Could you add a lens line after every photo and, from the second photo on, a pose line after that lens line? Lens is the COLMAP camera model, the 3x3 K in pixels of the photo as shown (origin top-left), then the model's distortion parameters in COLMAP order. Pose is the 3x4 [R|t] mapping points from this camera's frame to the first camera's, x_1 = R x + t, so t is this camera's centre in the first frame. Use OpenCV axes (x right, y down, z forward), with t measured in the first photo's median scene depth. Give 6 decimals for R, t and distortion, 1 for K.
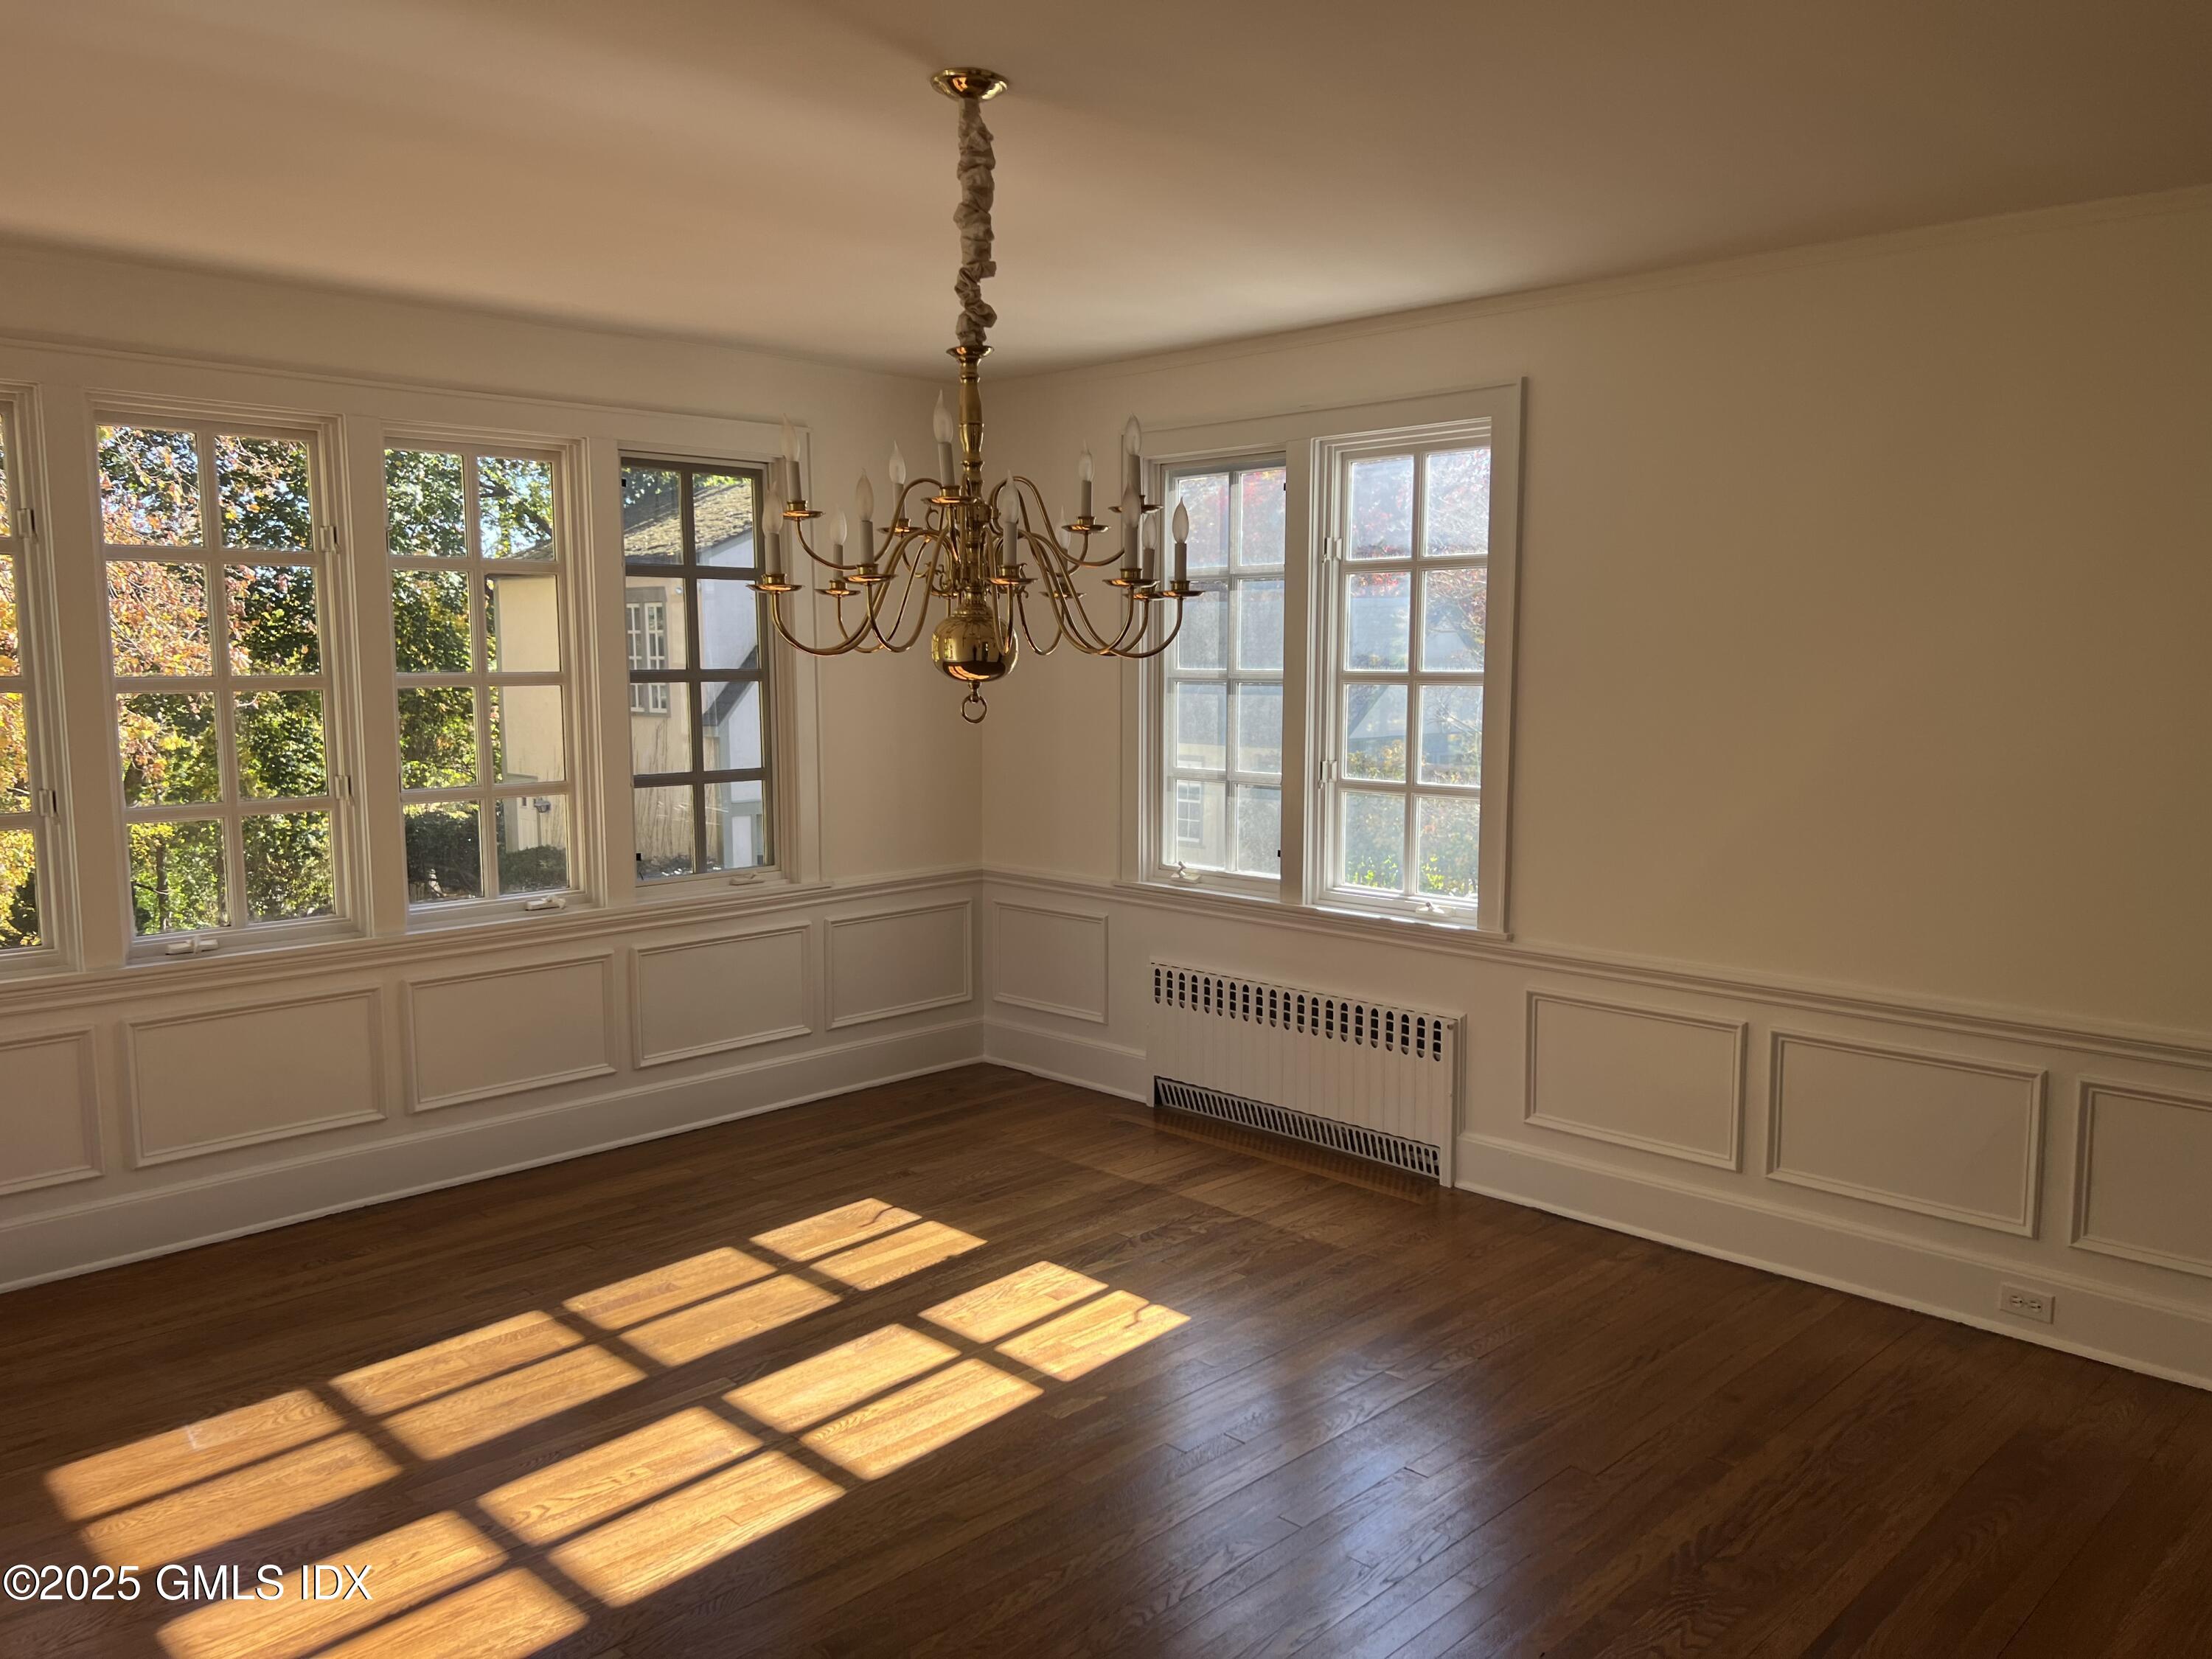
lens RADIAL K [[1644.7, 0, 1112.6], [0, 1644.7, 824.8], [0, 0, 1]] dist [0.045235, -0.052952]
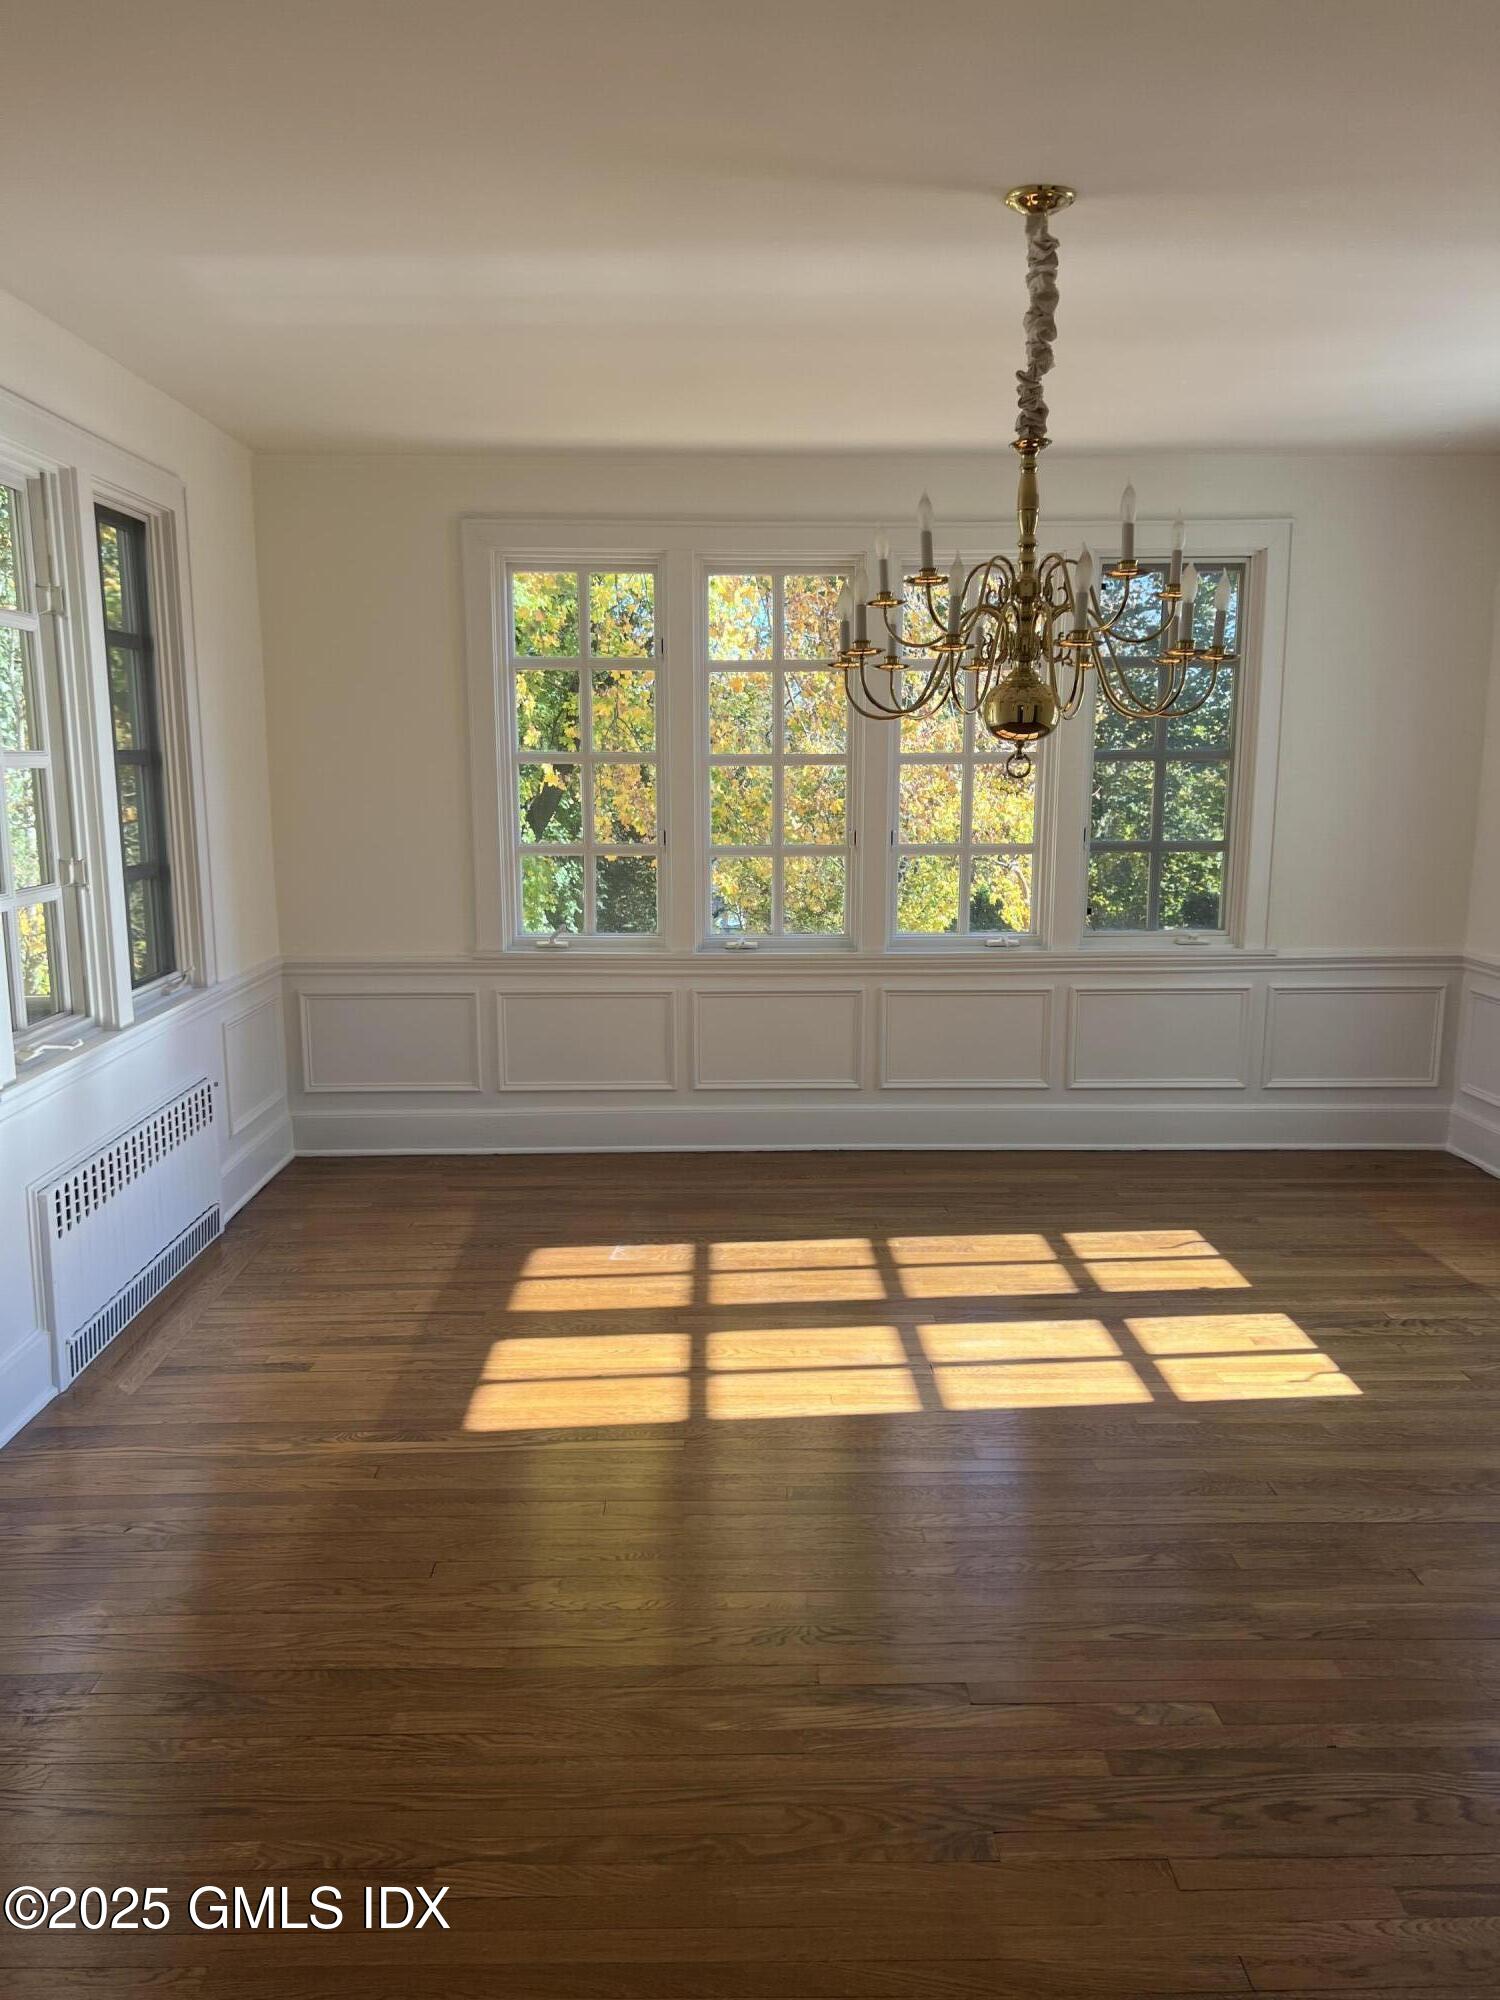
lens RADIAL K [[1487.1, 0, 744.6], [0, 1487.1, 998.5], [0, 0, 1]] dist [0.045235, -0.052952]
pose [[0.716175, 0.113427, -0.688642, 0.364382], [-0.074800, 0.993496, 0.085849, 0.011306], [0.693901, -0.009972, 0.720001, 0.088722]]
